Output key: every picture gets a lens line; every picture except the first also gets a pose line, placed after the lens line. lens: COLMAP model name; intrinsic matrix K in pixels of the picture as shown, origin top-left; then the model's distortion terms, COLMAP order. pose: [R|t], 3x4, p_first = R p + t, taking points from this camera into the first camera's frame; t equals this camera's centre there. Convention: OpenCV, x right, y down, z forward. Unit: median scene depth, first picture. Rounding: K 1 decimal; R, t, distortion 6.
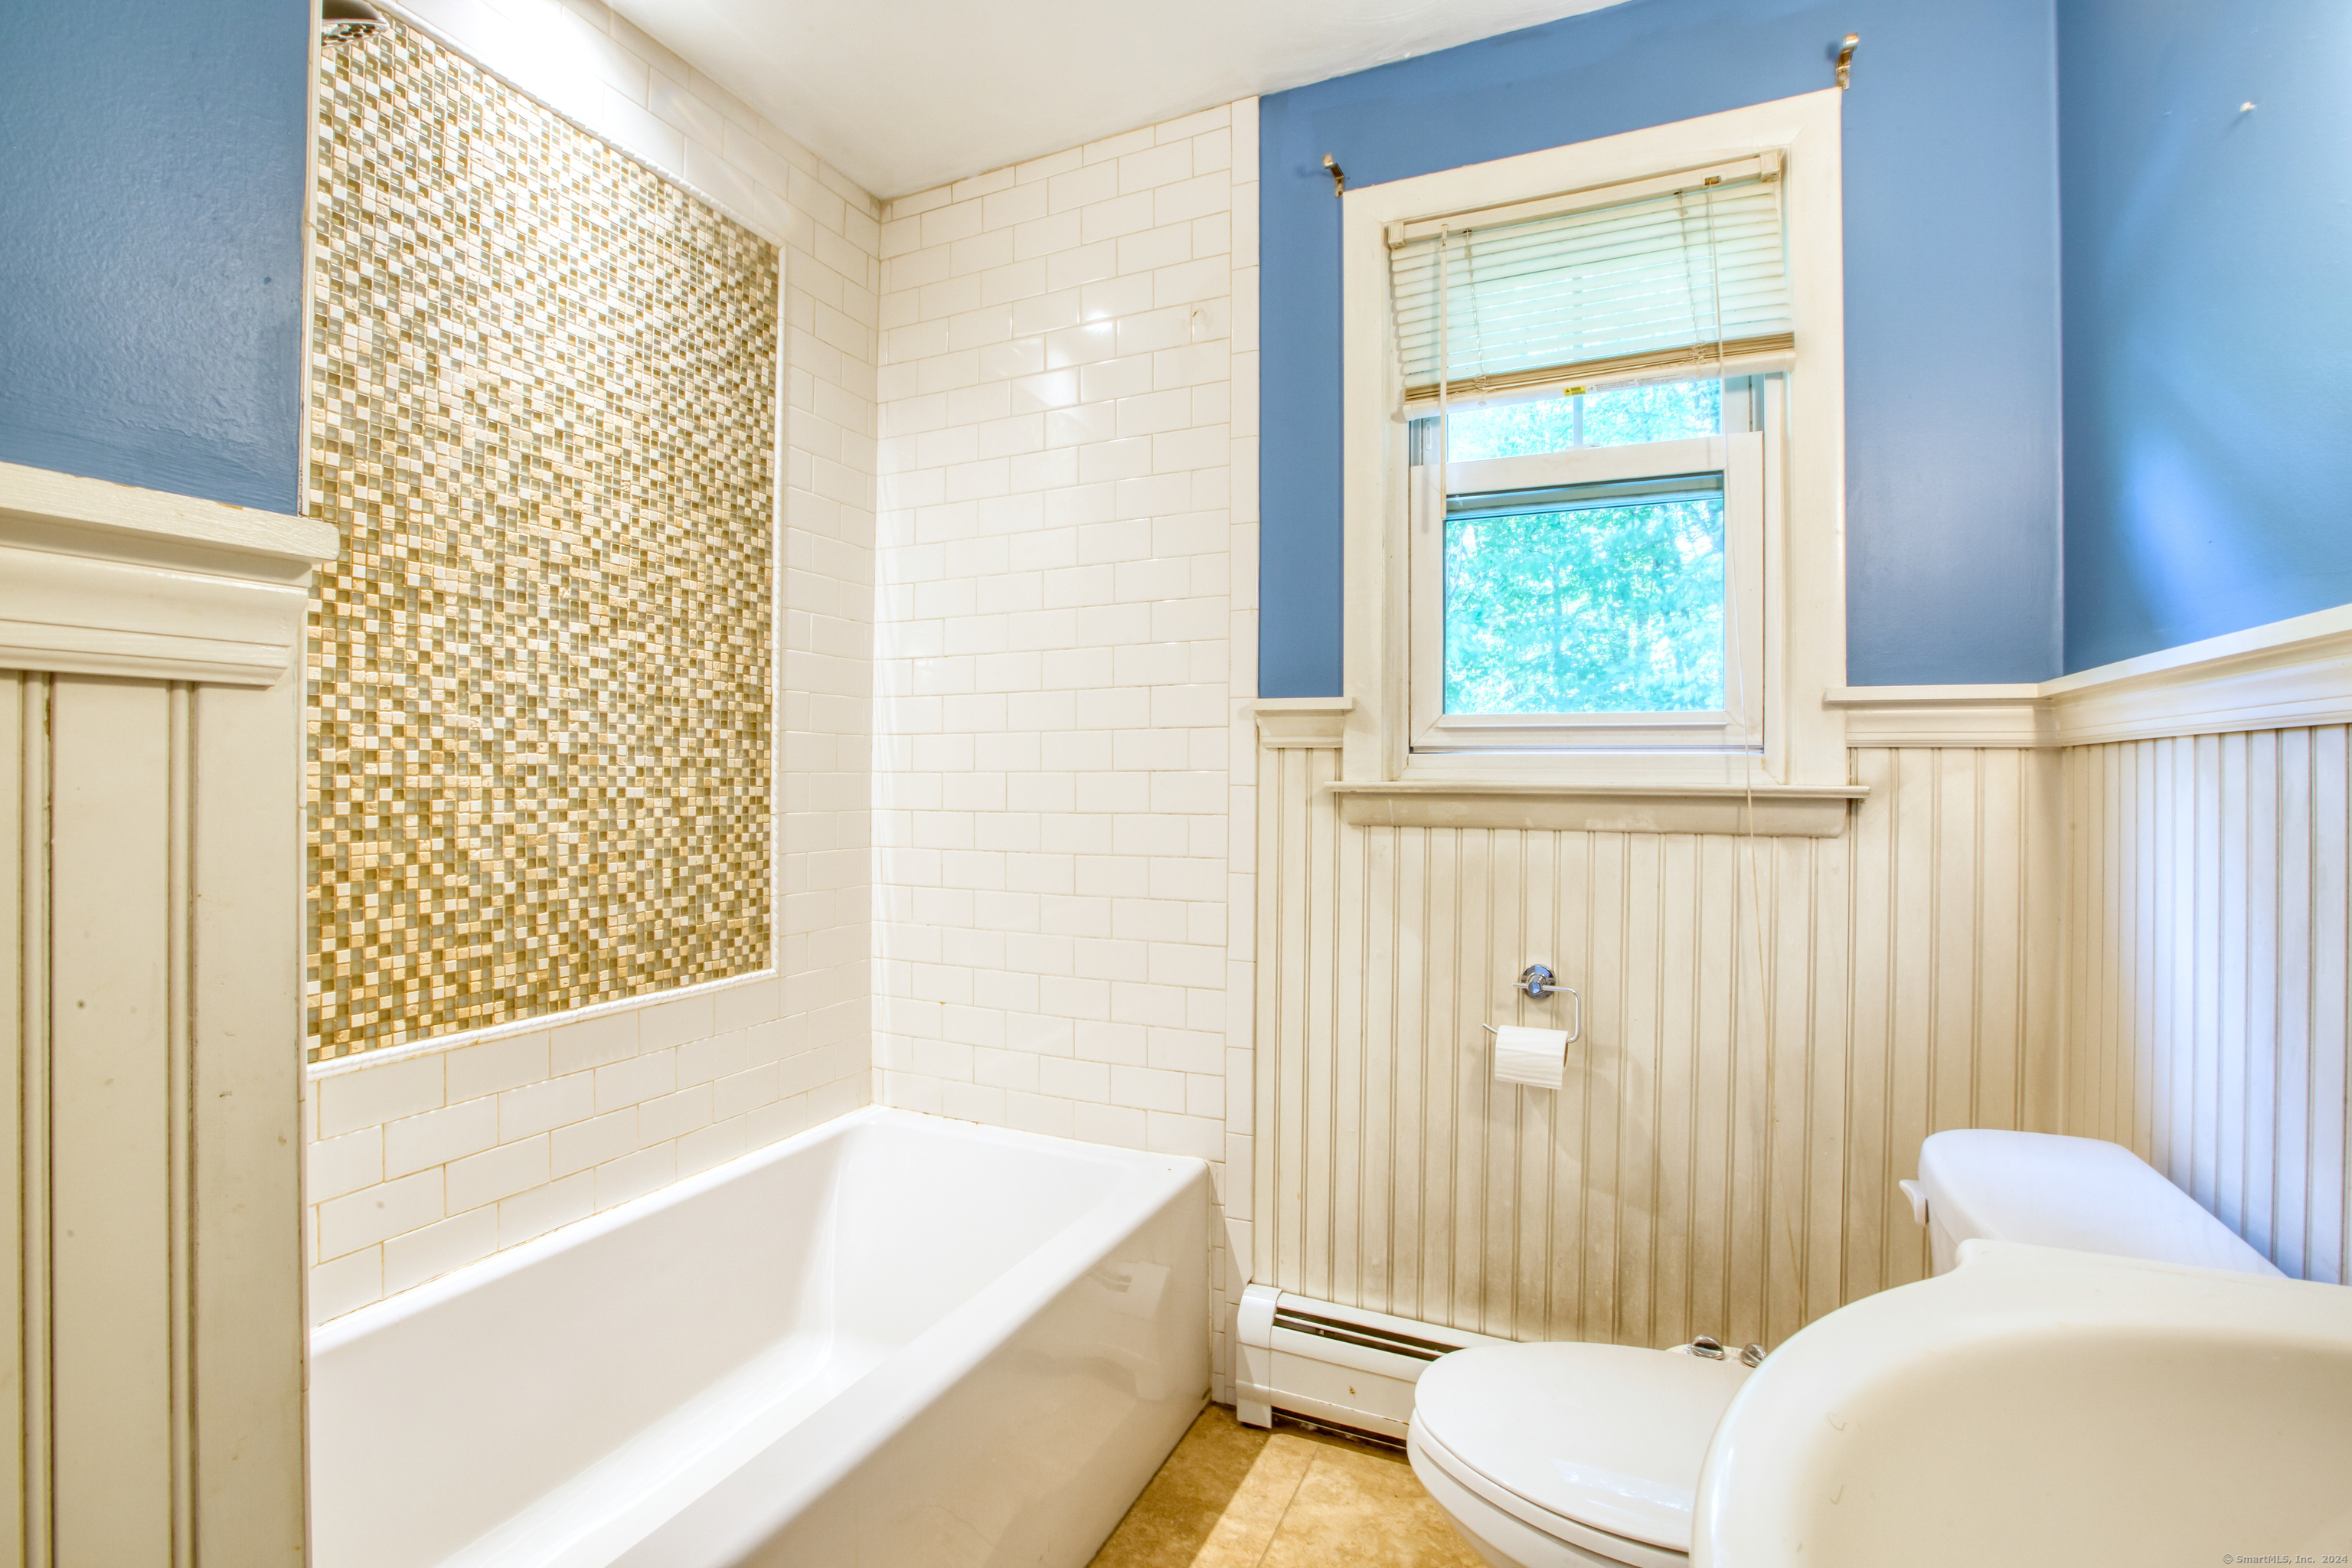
lens RADIAL K [[1074.2, 0, 1172.4], [0, 1074.2, 772.0], [0, 0, 1]] dist [-0.047722, 0.015453]
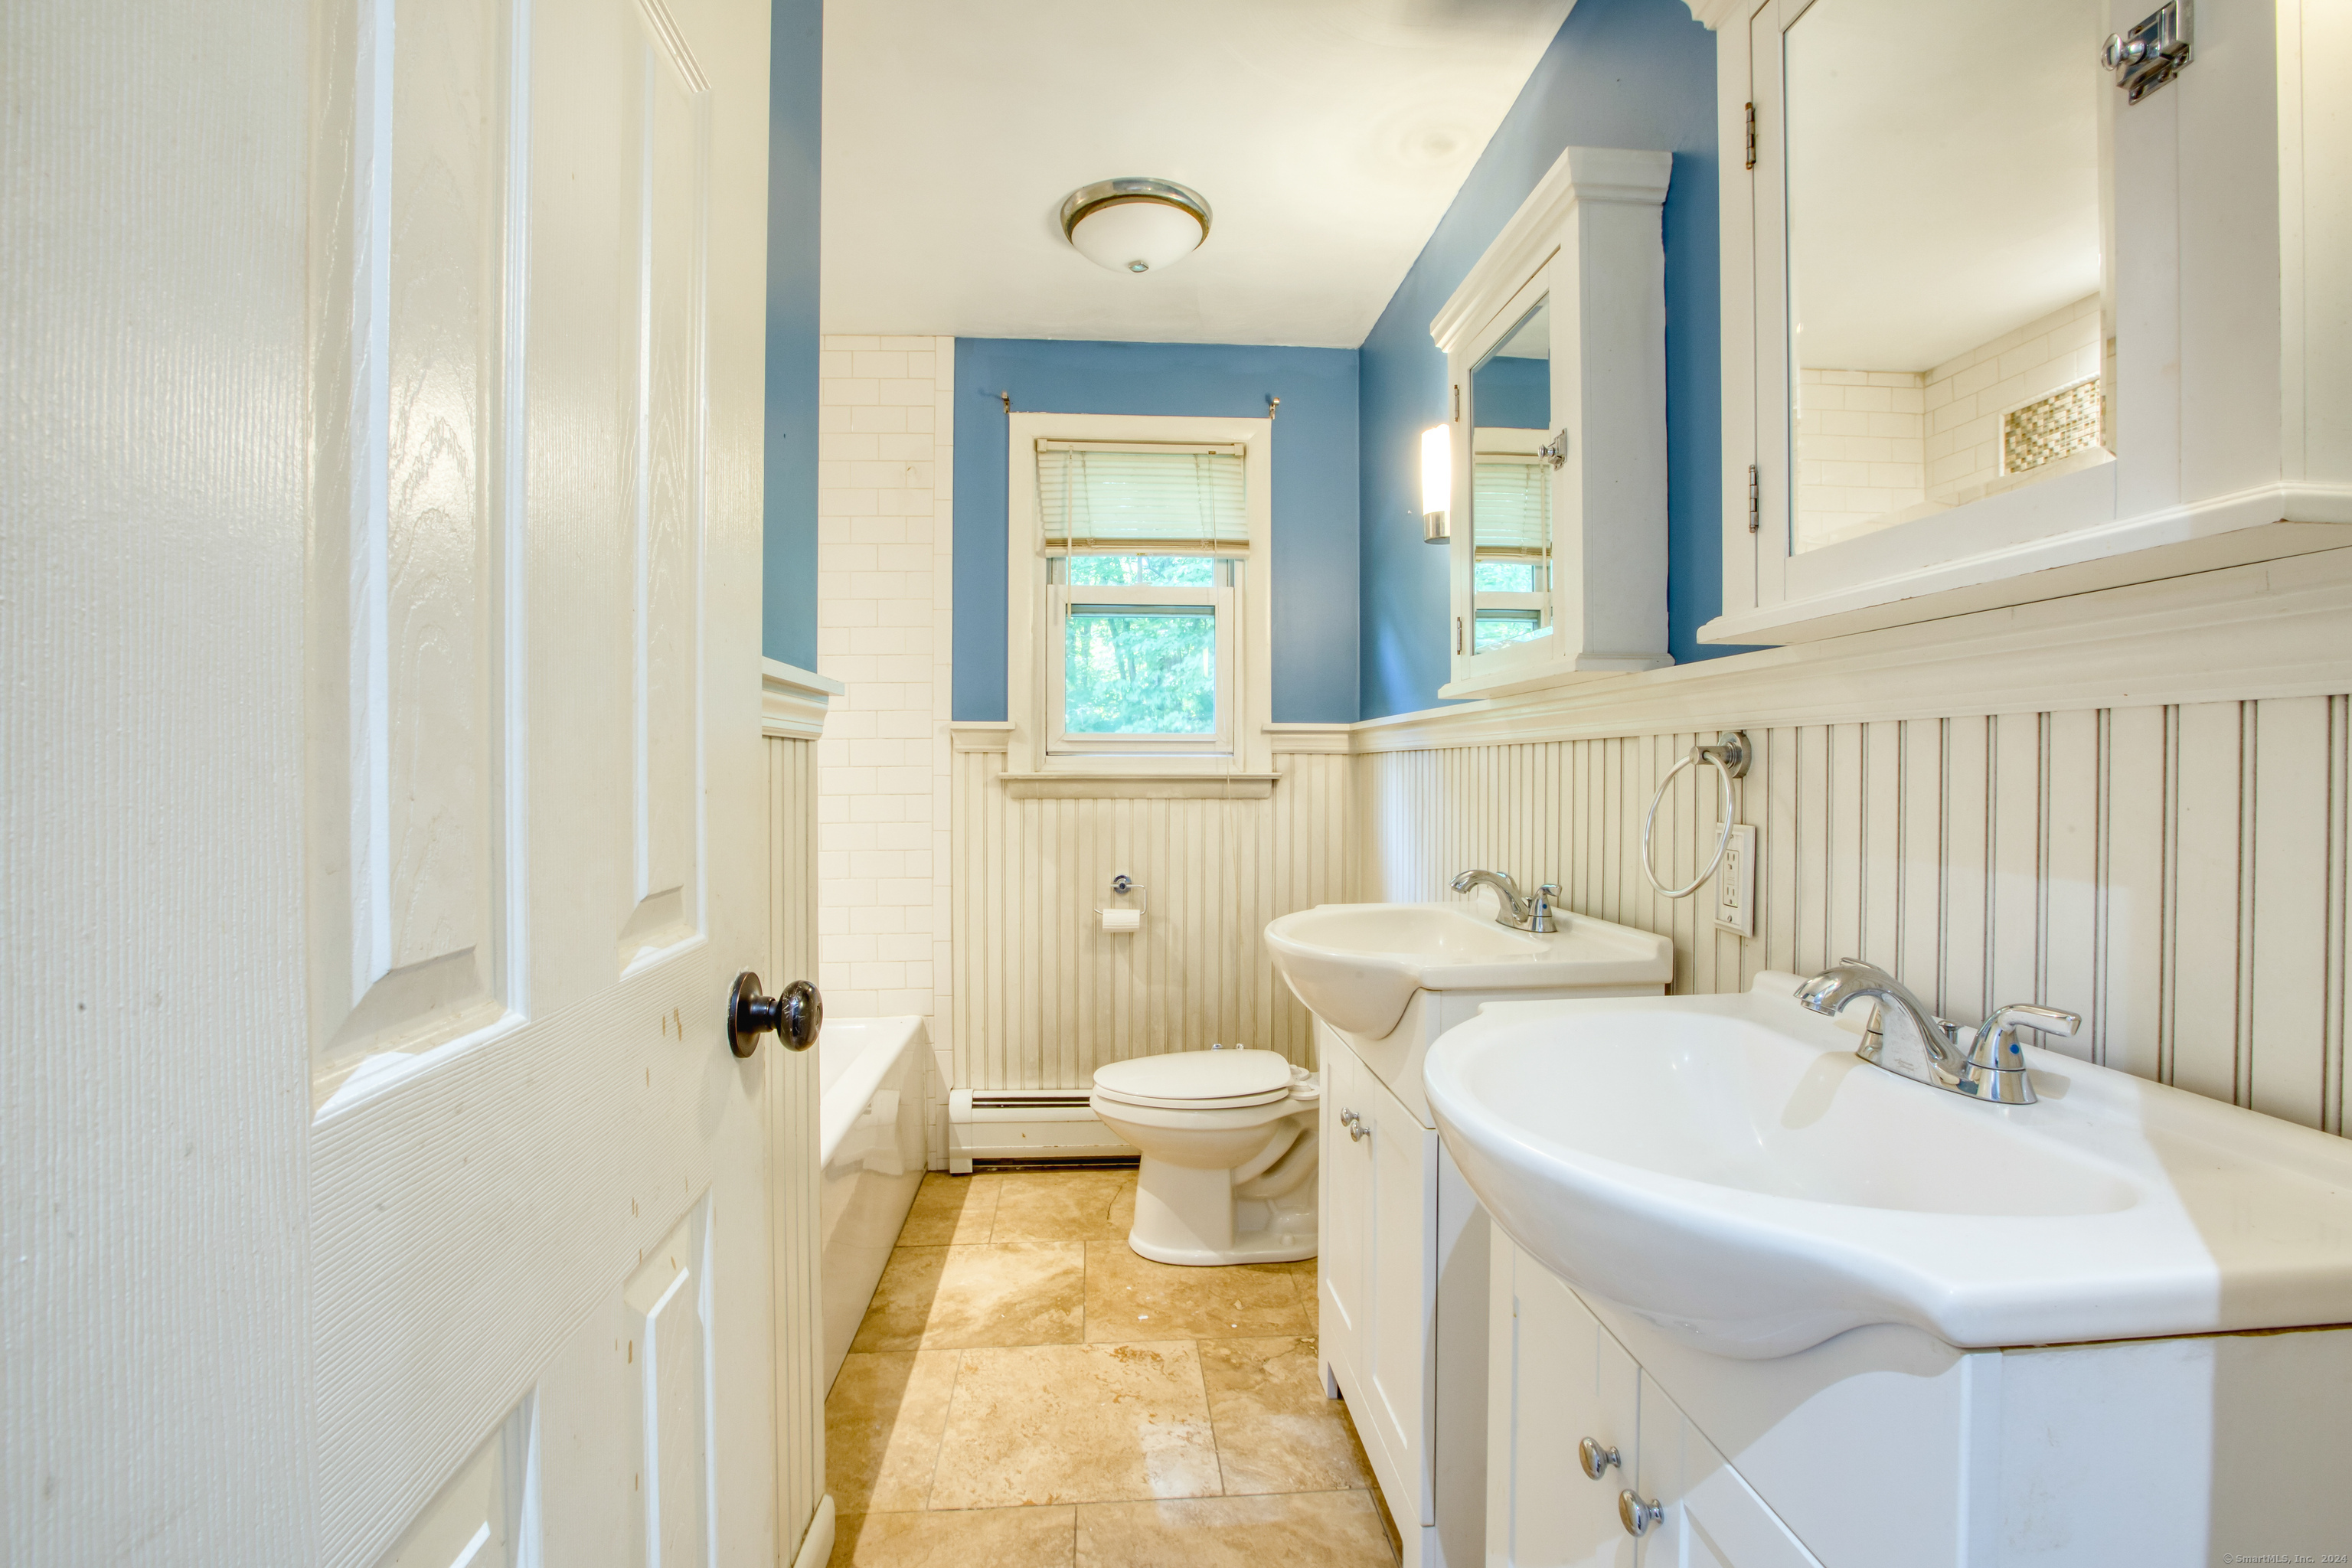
lens RADIAL K [[1061.2, 0, 1180.5], [0, 1061.2, 774.6], [0, 0, 1]] dist [-0.054267, 0.014900]
pose [[0.874466, -0.008177, 0.485017, -0.412639], [0.003485, 0.999938, 0.010575, -0.004142], [-0.485074, -0.007558, 0.874441, -0.570066]]
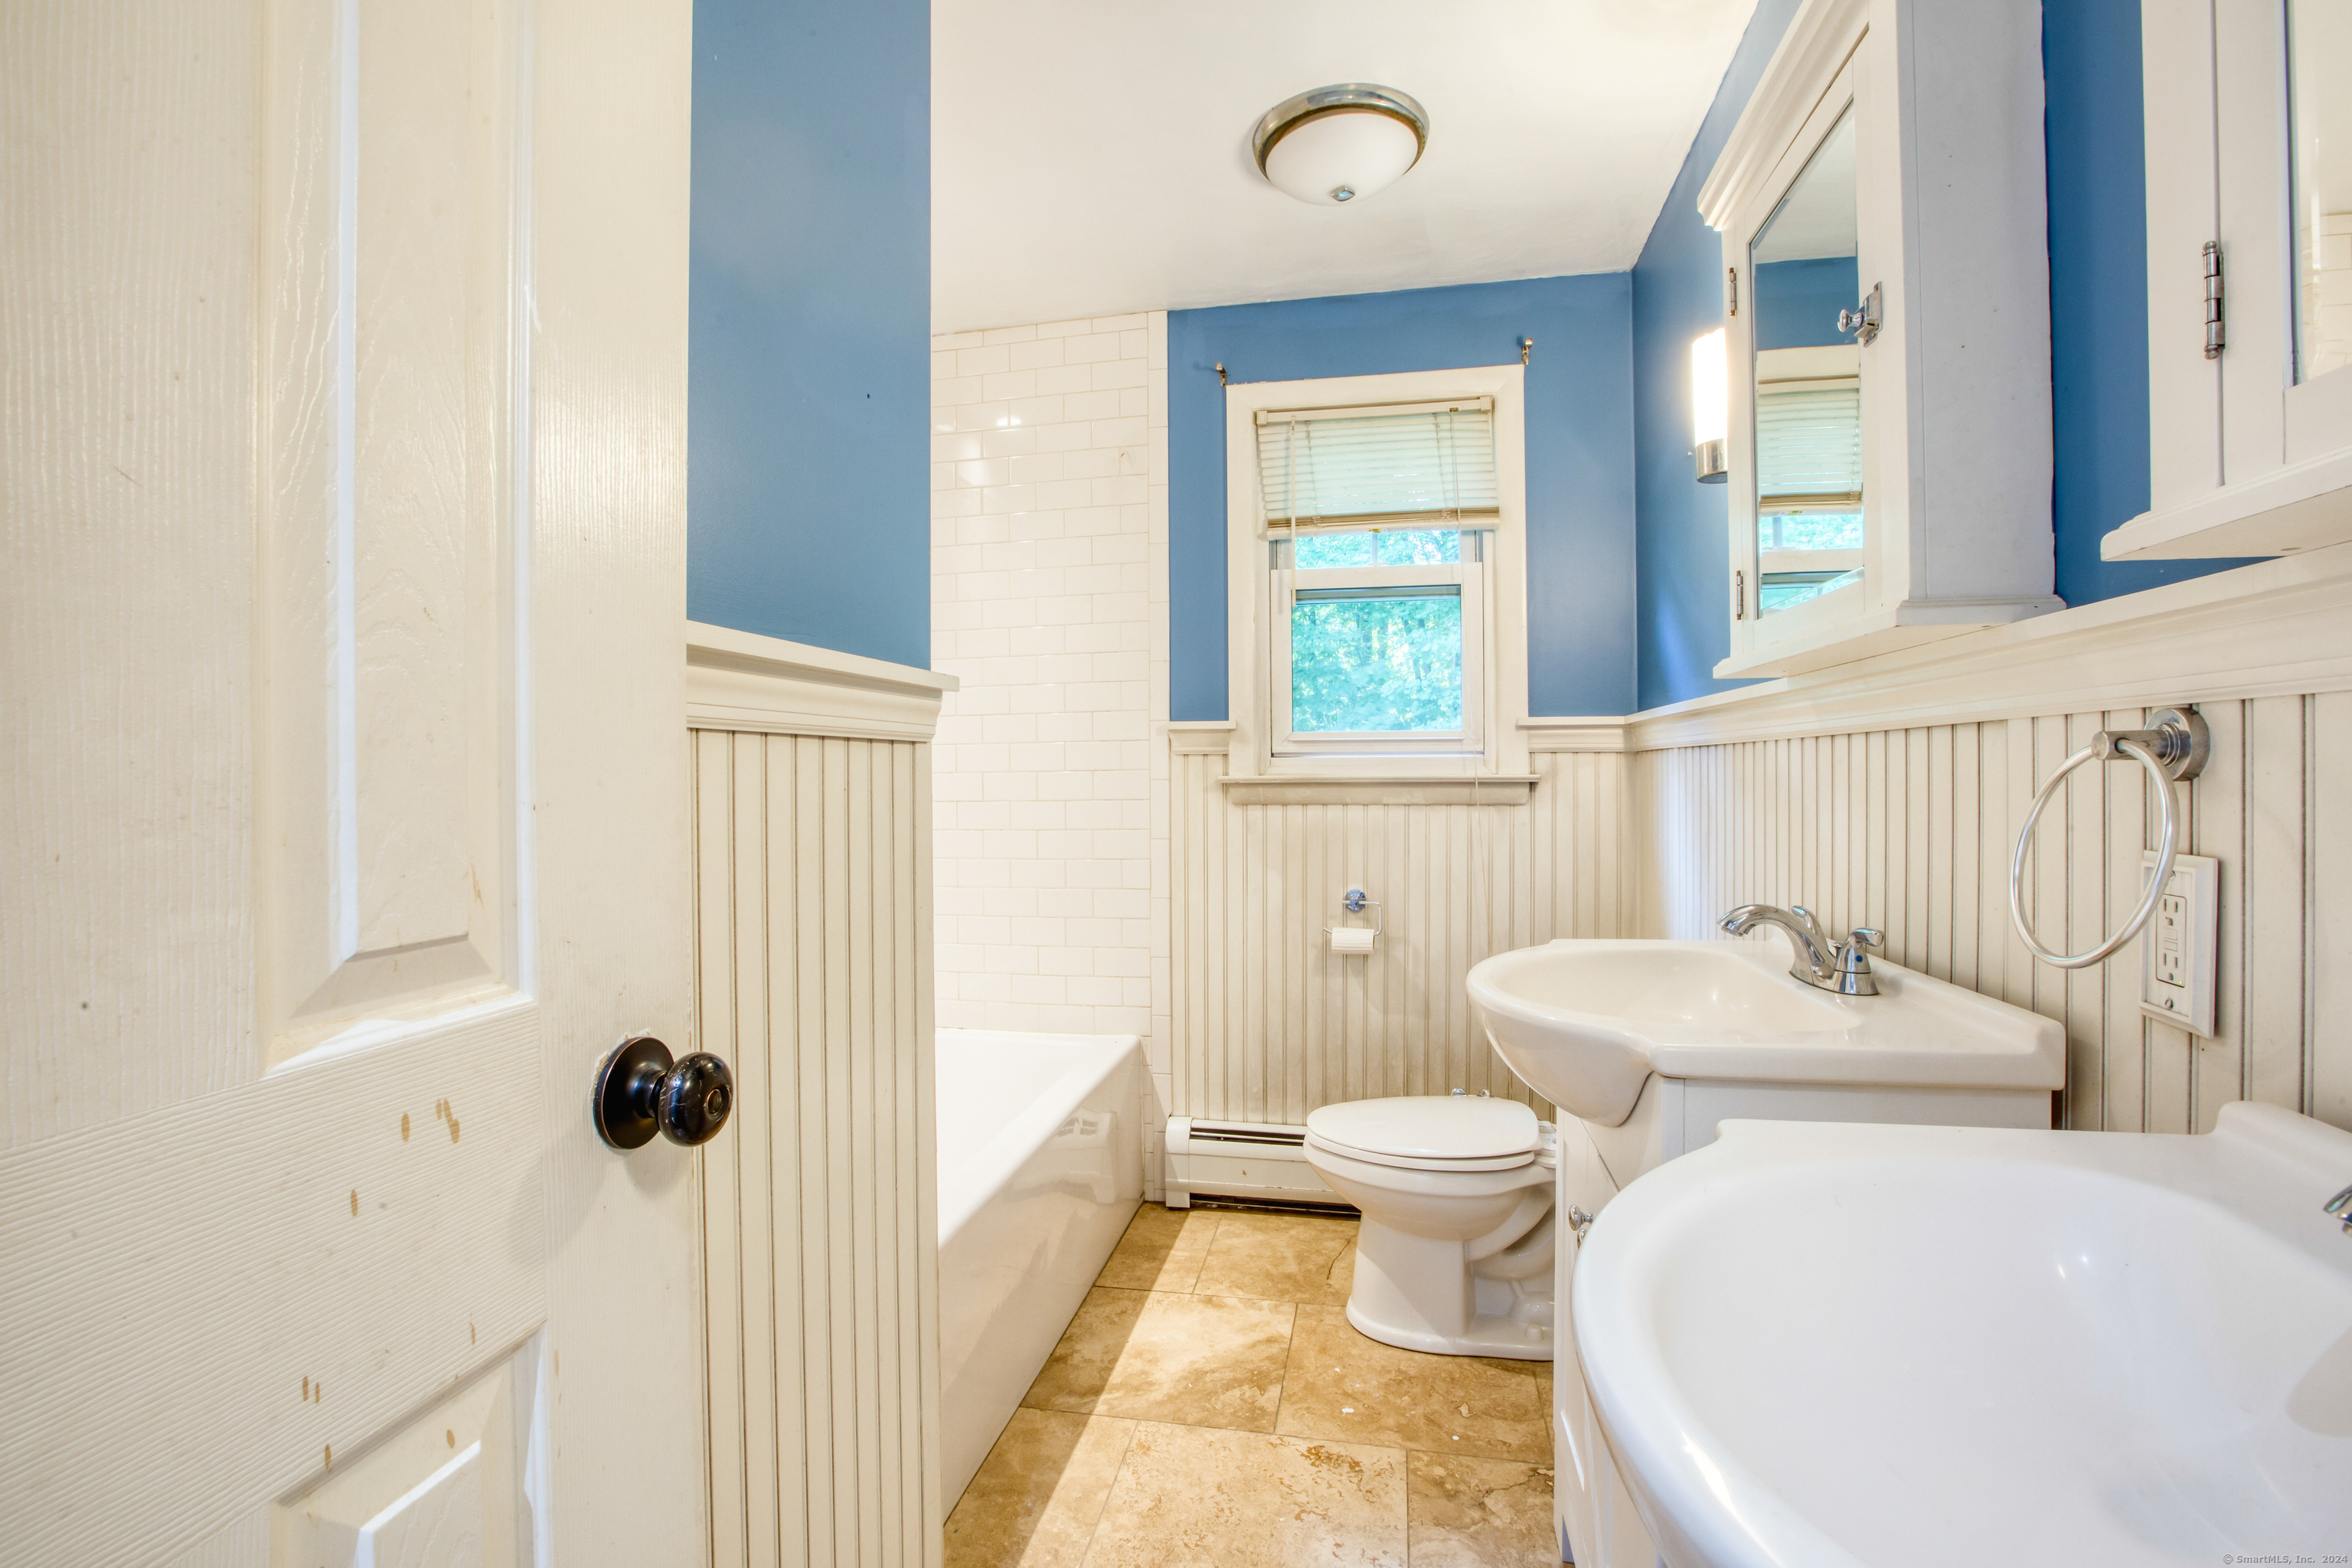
lens RADIAL K [[1061.2, 0, 1180.5], [0, 1061.2, 774.6], [0, 0, 1]] dist [-0.054267, 0.014900]
pose [[0.974517, -0.012440, 0.223967, -0.252207], [0.011375, 0.999917, 0.006047, -0.003163], [-0.224024, -0.003345, 0.974578, -0.461631]]
